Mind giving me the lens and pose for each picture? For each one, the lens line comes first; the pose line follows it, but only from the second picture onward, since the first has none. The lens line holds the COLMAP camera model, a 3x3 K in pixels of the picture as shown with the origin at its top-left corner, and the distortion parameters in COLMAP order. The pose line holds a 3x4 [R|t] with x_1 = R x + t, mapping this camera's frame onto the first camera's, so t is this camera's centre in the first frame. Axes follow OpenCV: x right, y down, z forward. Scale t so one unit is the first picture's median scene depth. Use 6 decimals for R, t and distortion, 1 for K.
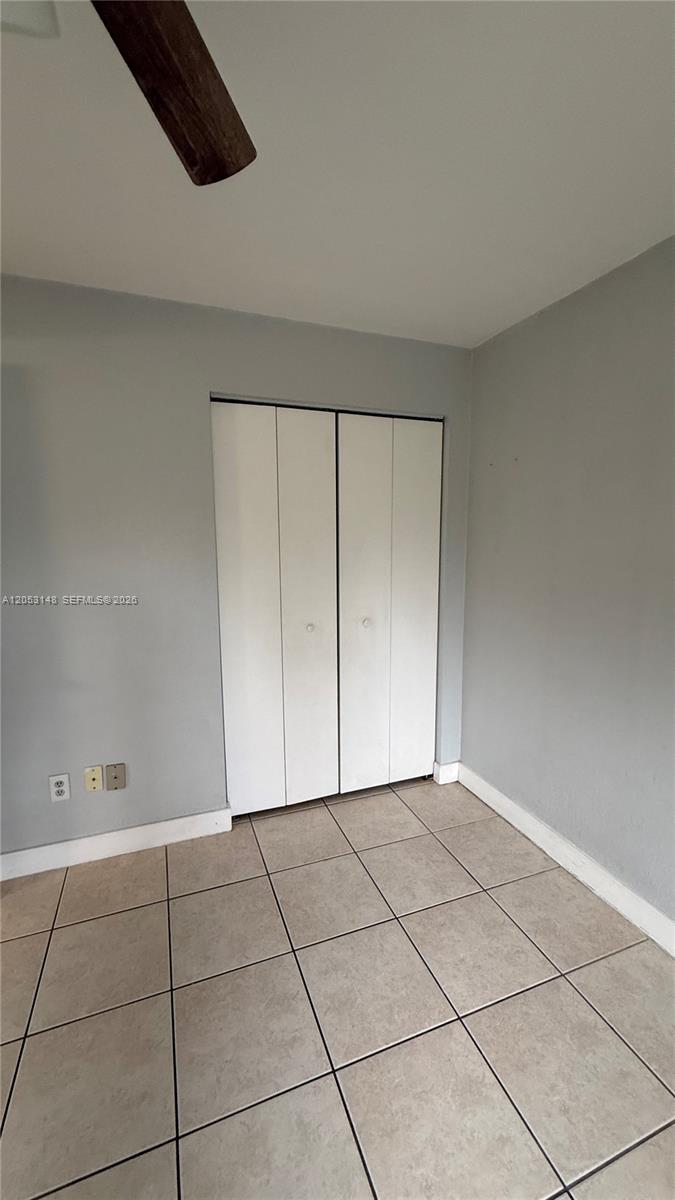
lens RADIAL K [[477.9, 0, 336.8], [0, 477.9, 602.1], [0, 0, 1]] dist [0.002804, 0.000913]
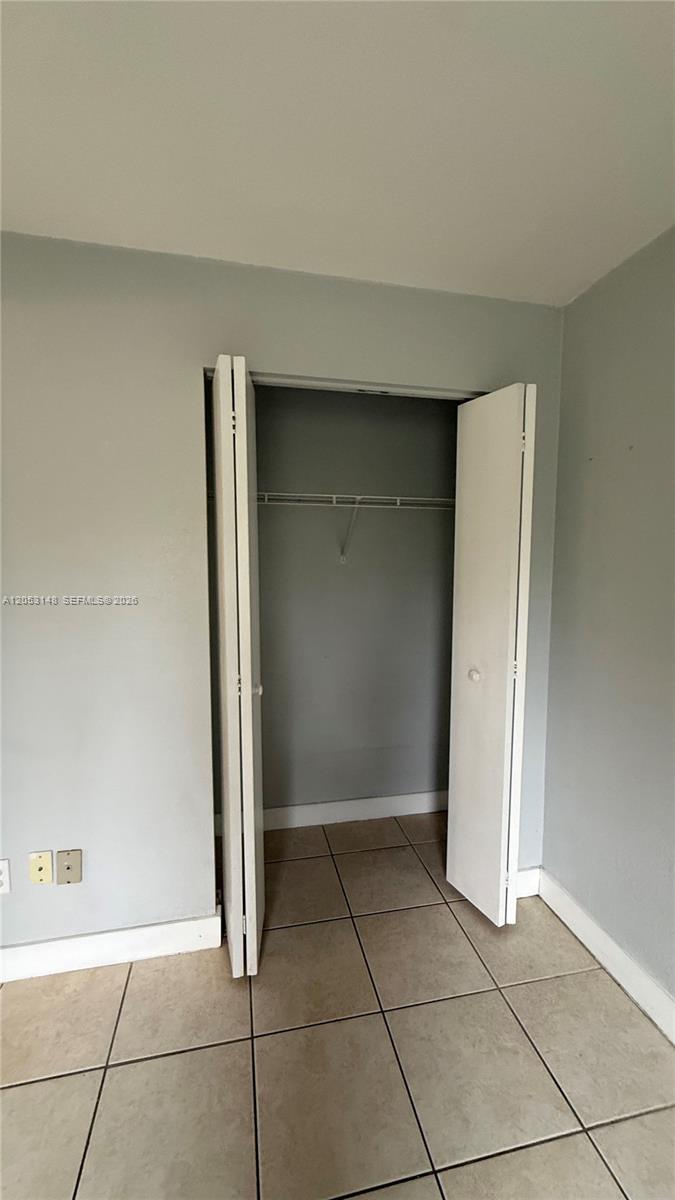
lens RADIAL K [[477.9, 0, 335.5], [0, 477.9, 594.4], [0, 0, 1]] dist [0.002804, 0.000913]
pose [[0.988404, 0.020955, -0.150396, 0.063741], [-0.029081, 0.998221, -0.052040, -0.040879], [0.149038, 0.055811, 0.987255, 0.275414]]
